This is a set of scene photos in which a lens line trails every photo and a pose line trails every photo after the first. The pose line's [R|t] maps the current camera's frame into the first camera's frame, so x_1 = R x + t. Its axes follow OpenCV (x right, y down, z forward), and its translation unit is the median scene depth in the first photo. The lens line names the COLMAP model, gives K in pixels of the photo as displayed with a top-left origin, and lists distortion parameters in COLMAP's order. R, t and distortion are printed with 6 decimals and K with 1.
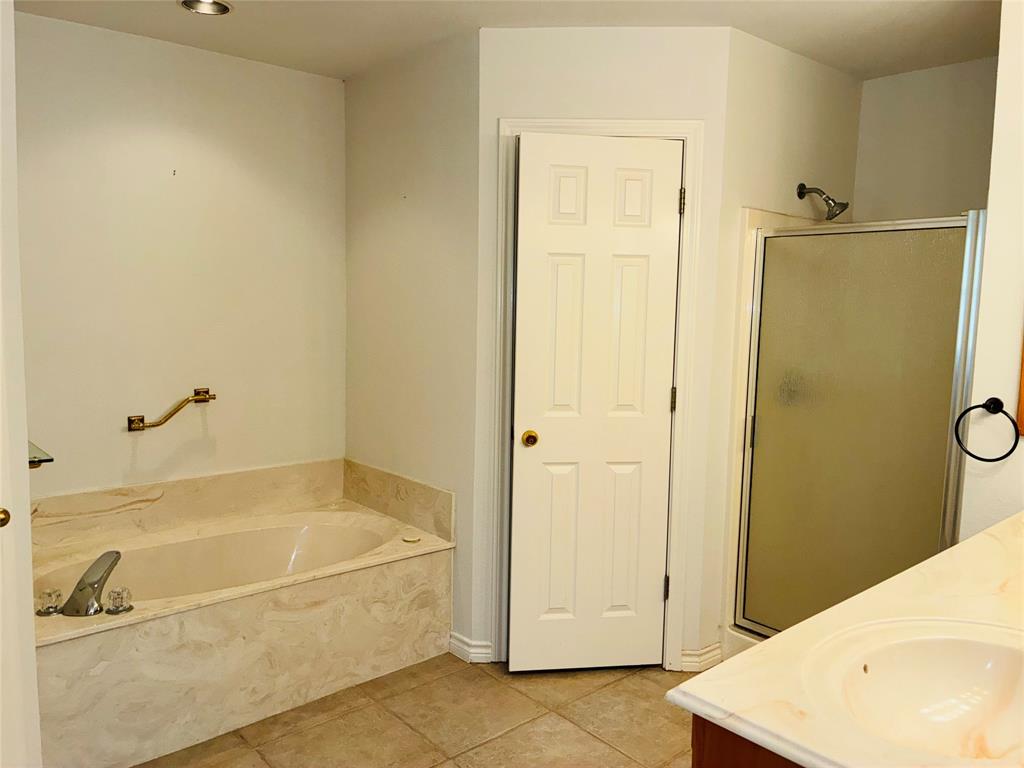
lens RADIAL K [[779.3, 0, 517.0], [0, 779.3, 383.9], [0, 0, 1]] dist [0.059906, -0.086869]
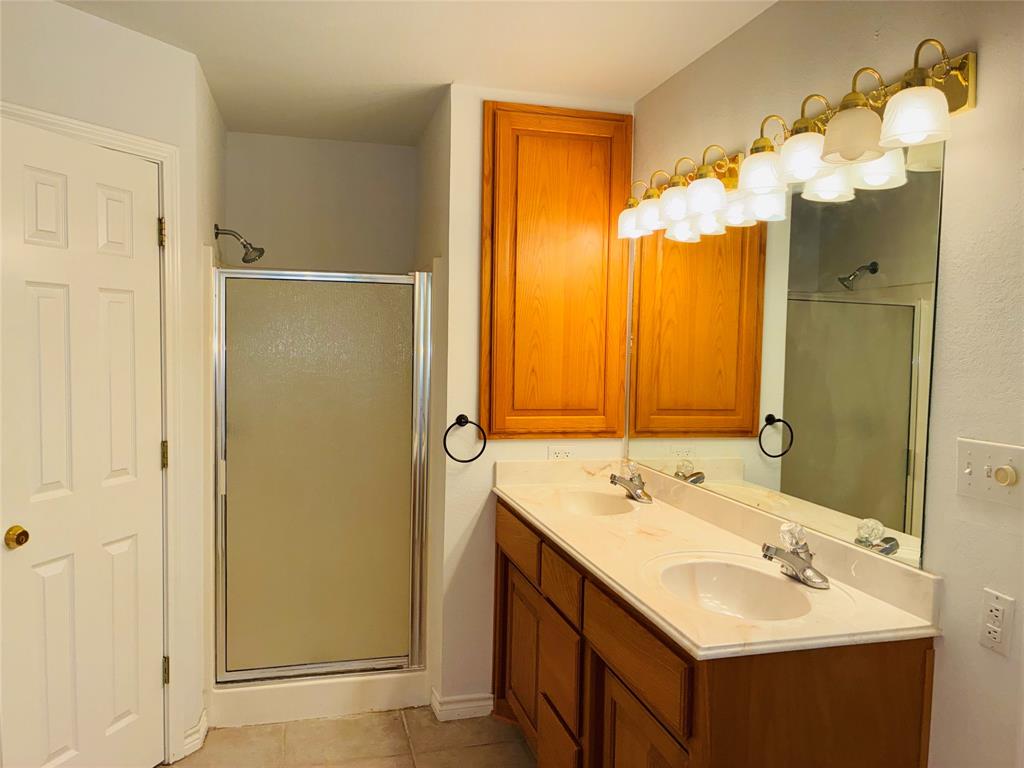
lens RADIAL K [[779.3, 0, 517.0], [0, 779.3, 383.9], [0, 0, 1]] dist [0.059906, -0.086869]
pose [[0.442737, -0.063431, 0.894405, -0.420624], [0.089655, 0.995627, 0.026230, -0.048216], [-0.892158, 0.068575, 0.446488, 0.249587]]
